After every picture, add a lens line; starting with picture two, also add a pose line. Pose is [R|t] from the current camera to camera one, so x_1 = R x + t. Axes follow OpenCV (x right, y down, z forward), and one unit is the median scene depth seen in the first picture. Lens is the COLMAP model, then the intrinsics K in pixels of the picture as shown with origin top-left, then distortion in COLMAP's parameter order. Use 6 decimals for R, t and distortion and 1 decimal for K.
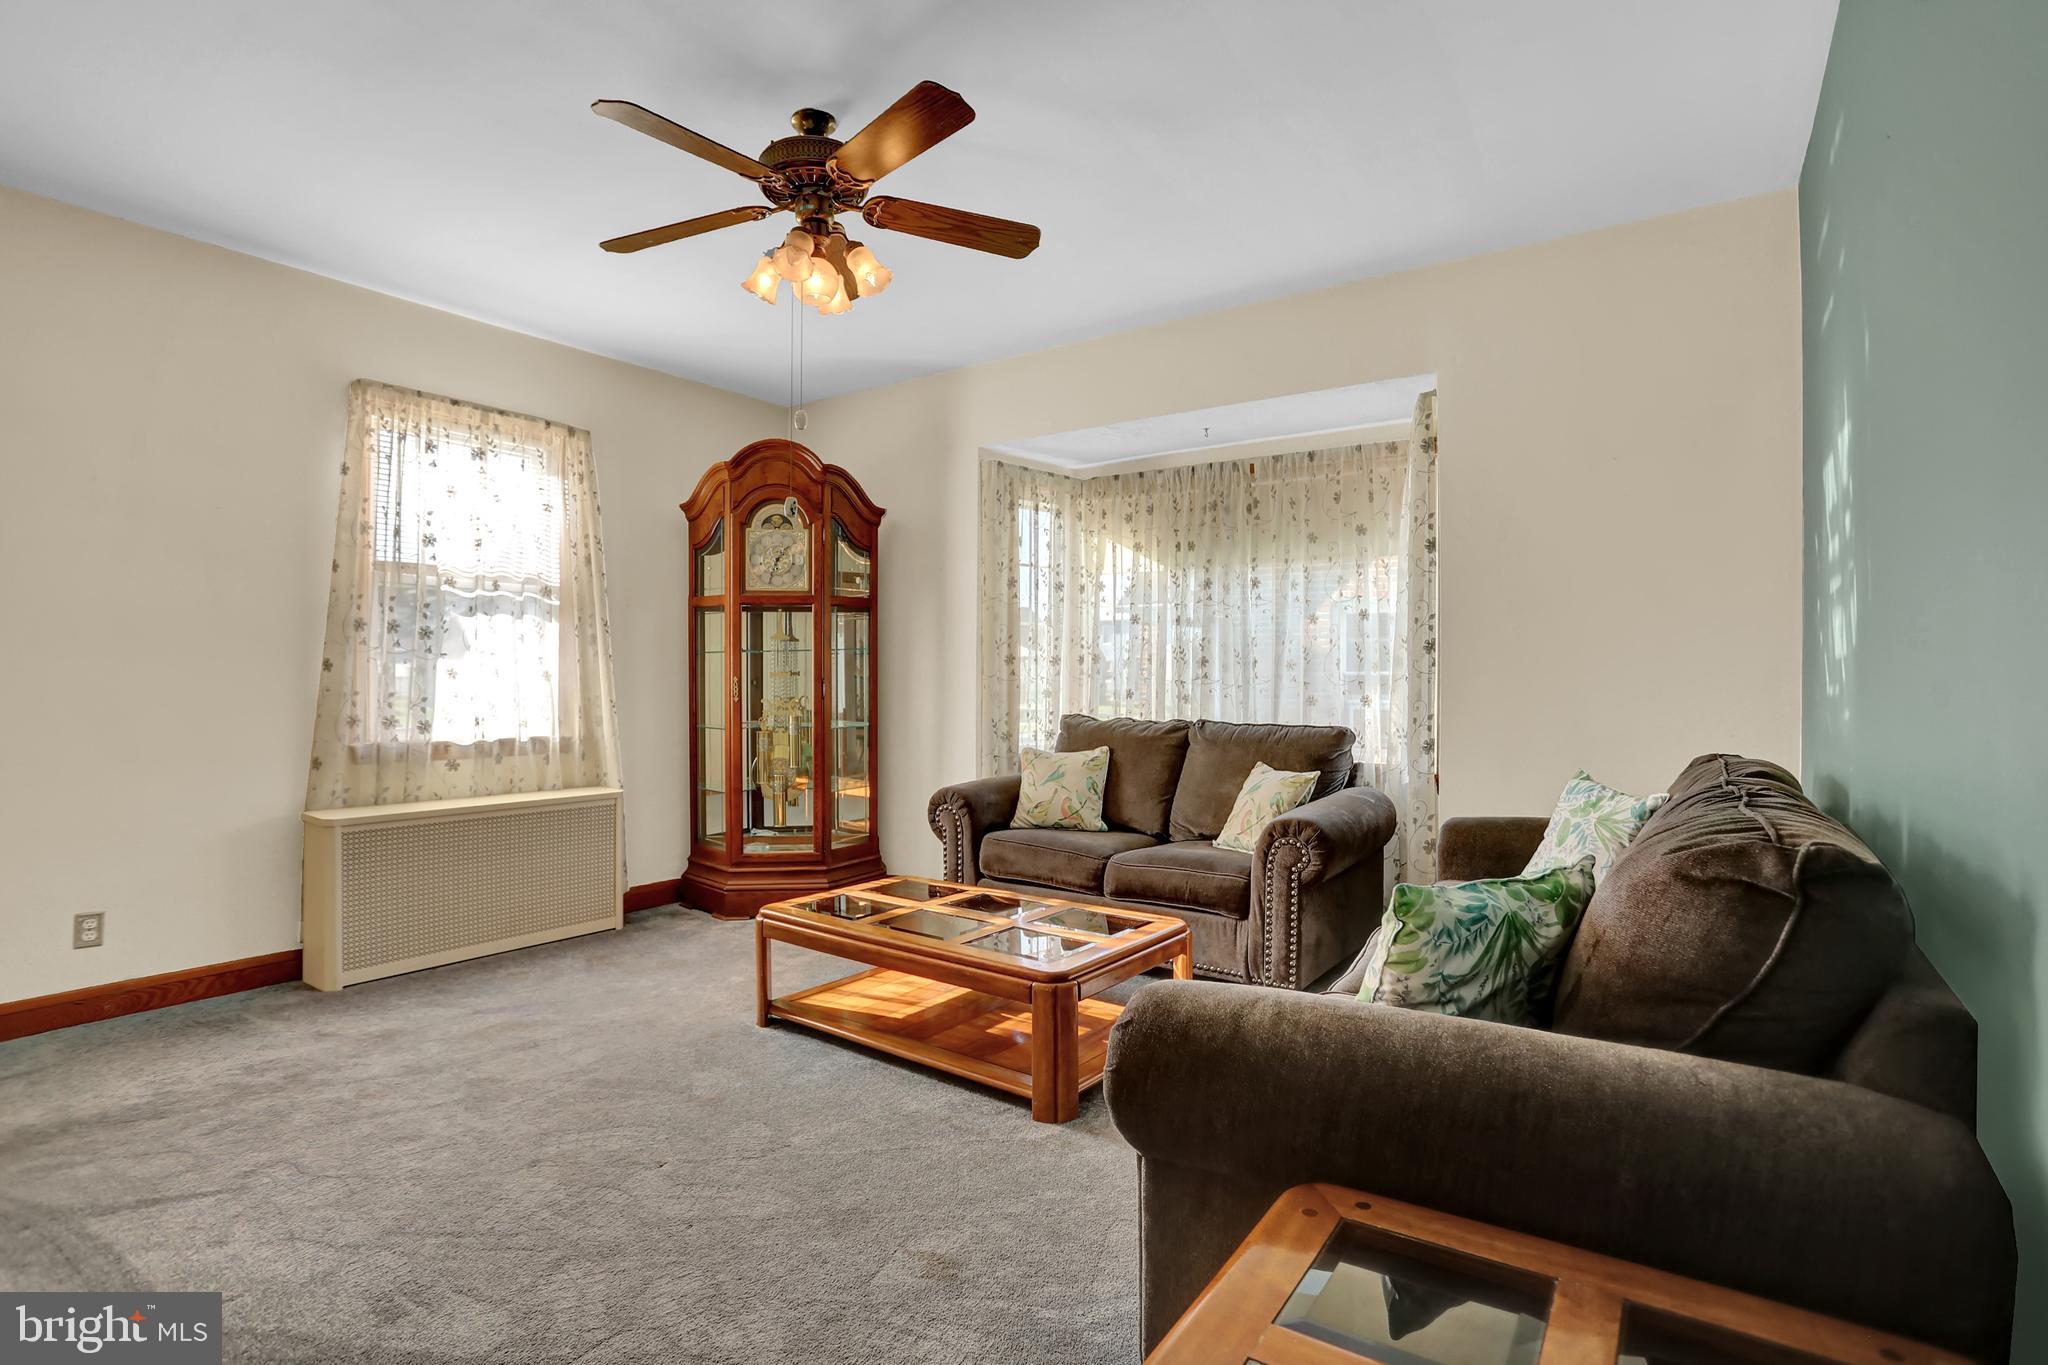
lens RADIAL K [[997.4, 0, 1018.4], [0, 997.4, 674.8], [0, 0, 1]] dist [-0.057461, 0.000957]
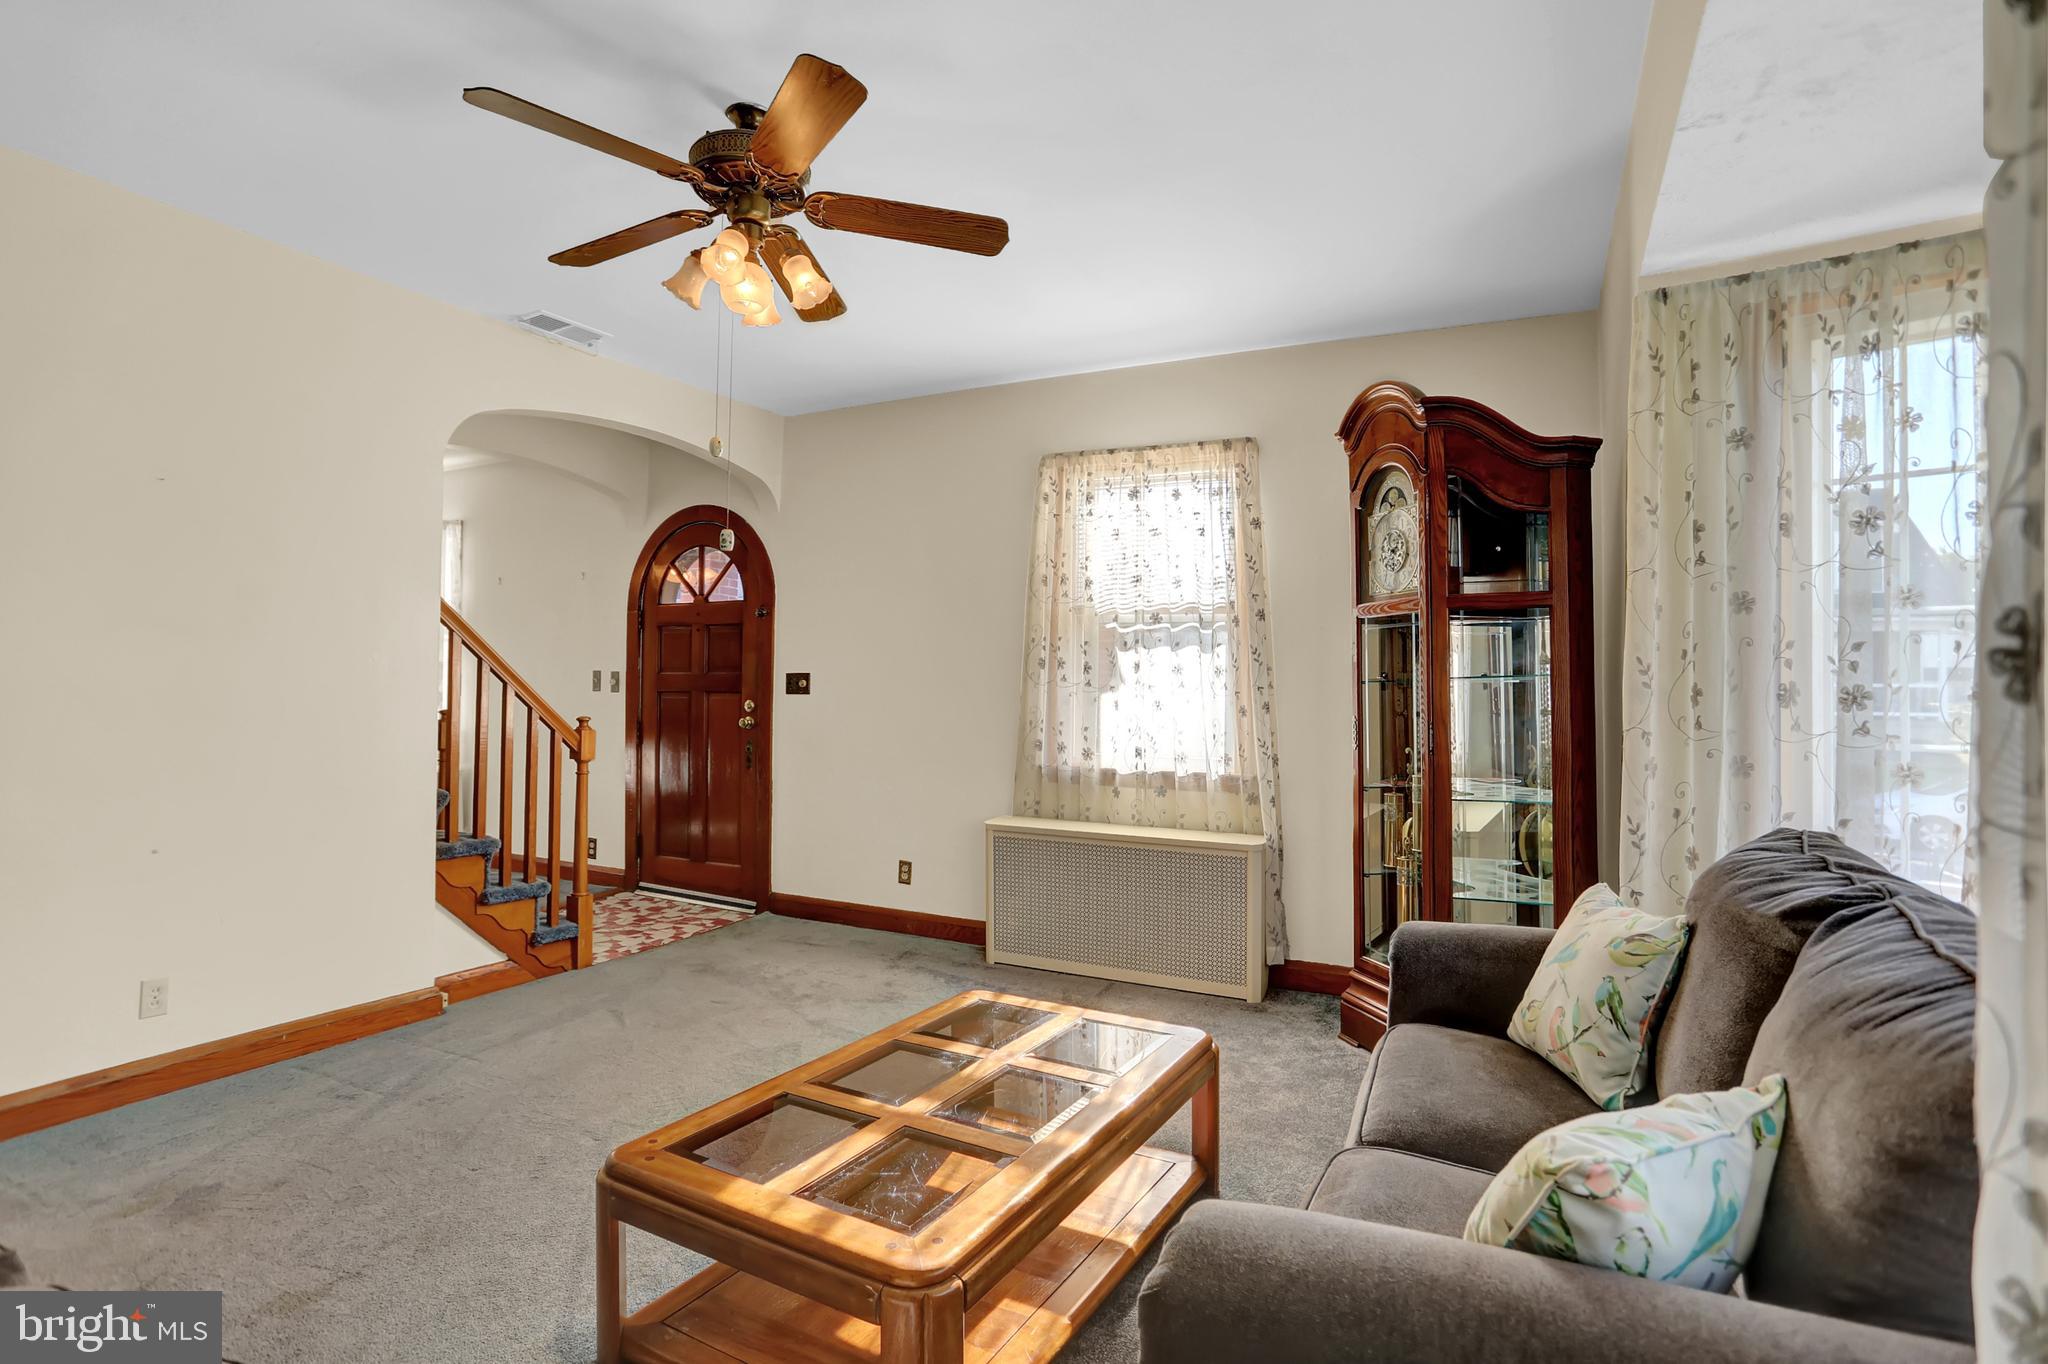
lens RADIAL K [[997.4, 0, 1018.4], [0, 997.4, 674.3], [0, 0, 1]] dist [-0.057461, 0.000957]
pose [[0.148548, -0.010214, -0.988852, 0.466841], [-0.011515, 0.999861, -0.012058, -0.020503], [0.988838, 0.013177, 0.148410, 0.721466]]
